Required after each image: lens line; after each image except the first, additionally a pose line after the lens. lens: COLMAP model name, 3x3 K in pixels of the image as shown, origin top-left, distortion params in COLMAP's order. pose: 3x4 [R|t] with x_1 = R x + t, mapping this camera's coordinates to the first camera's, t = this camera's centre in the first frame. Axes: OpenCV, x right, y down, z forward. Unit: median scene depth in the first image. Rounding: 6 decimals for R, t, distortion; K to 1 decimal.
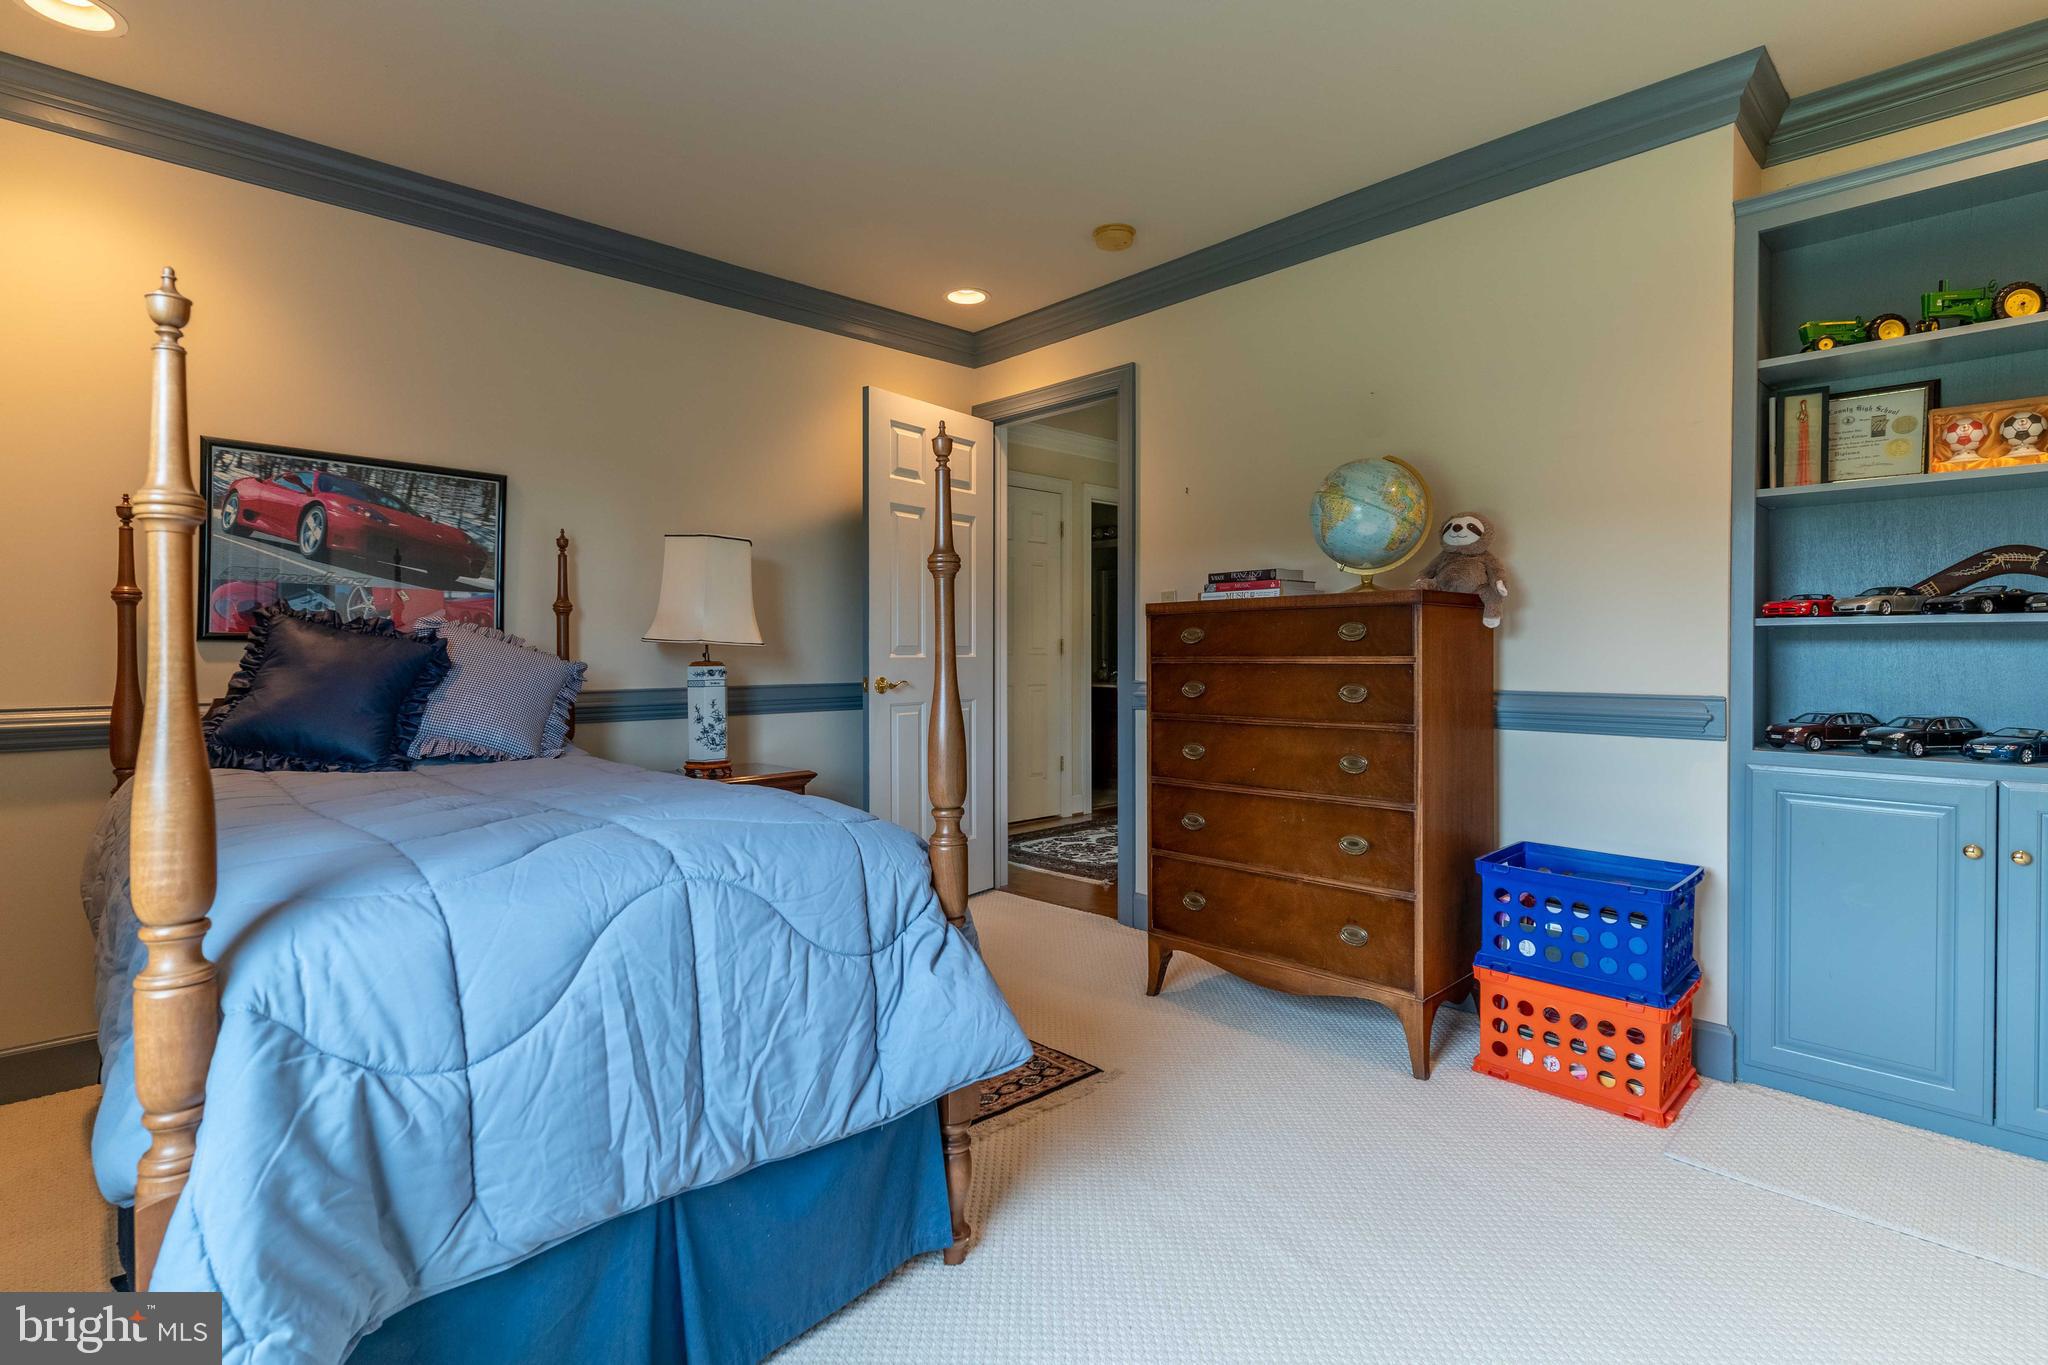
lens RADIAL K [[997.2, 0, 1032.9], [0, 997.2, 665.1], [0, 0, 1]] dist [0.018474, 0.000166]
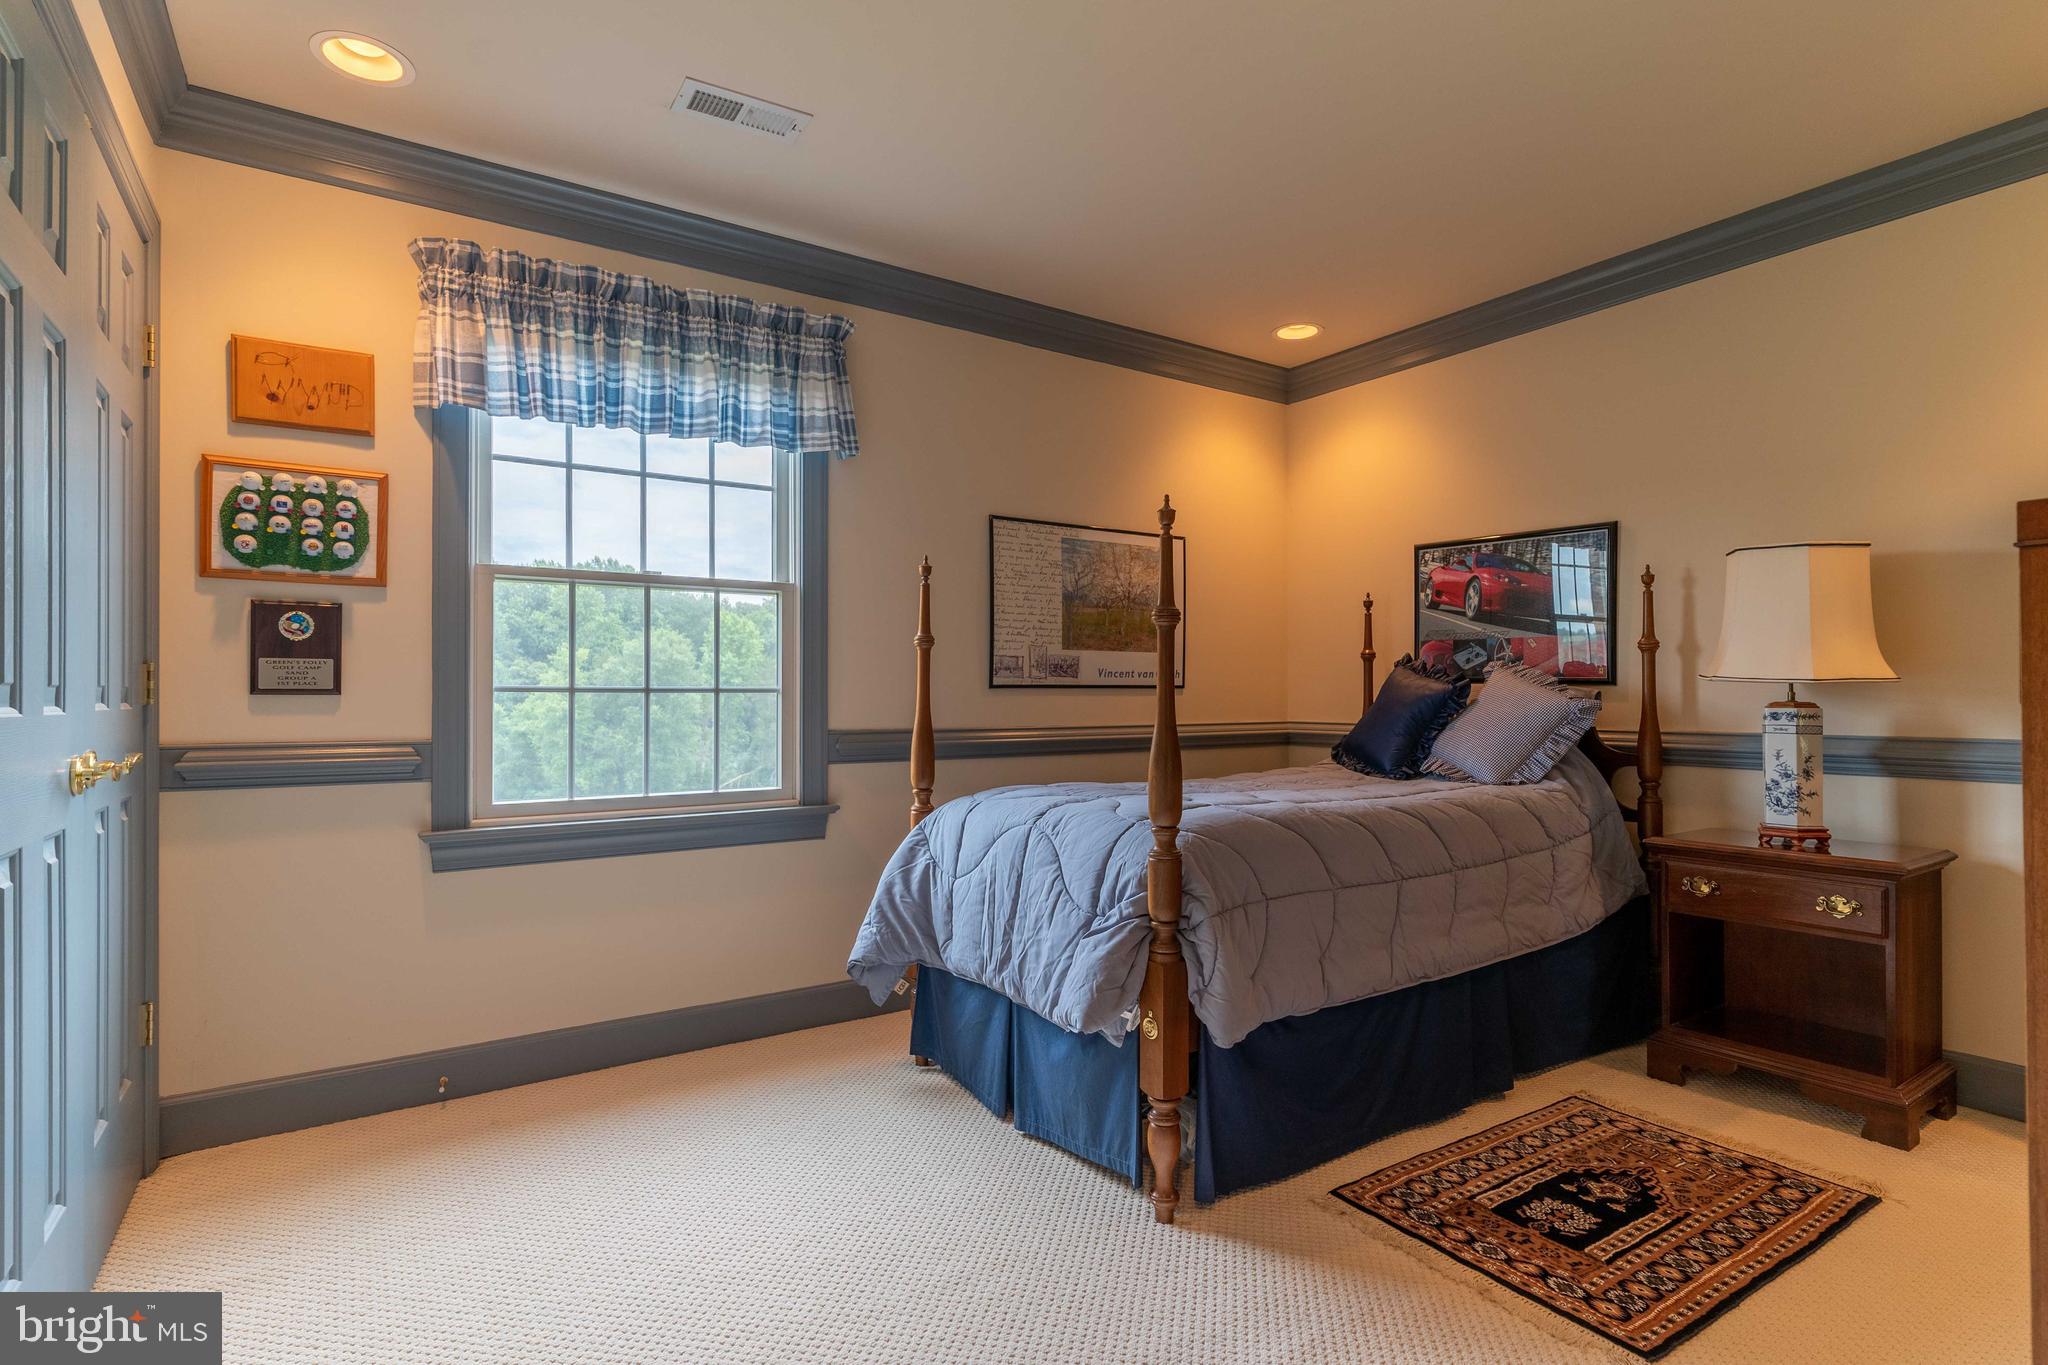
lens RADIAL K [[997.2, 0, 1029.2], [0, 997.2, 686.3], [0, 0, 1]] dist [0.018474, 0.000166]
pose [[-0.155616, -0.002674, -0.987814, 0.689340], [-0.010524, 0.999944, -0.001049, -0.011358], [0.987762, 0.010233, -0.155636, 0.646627]]
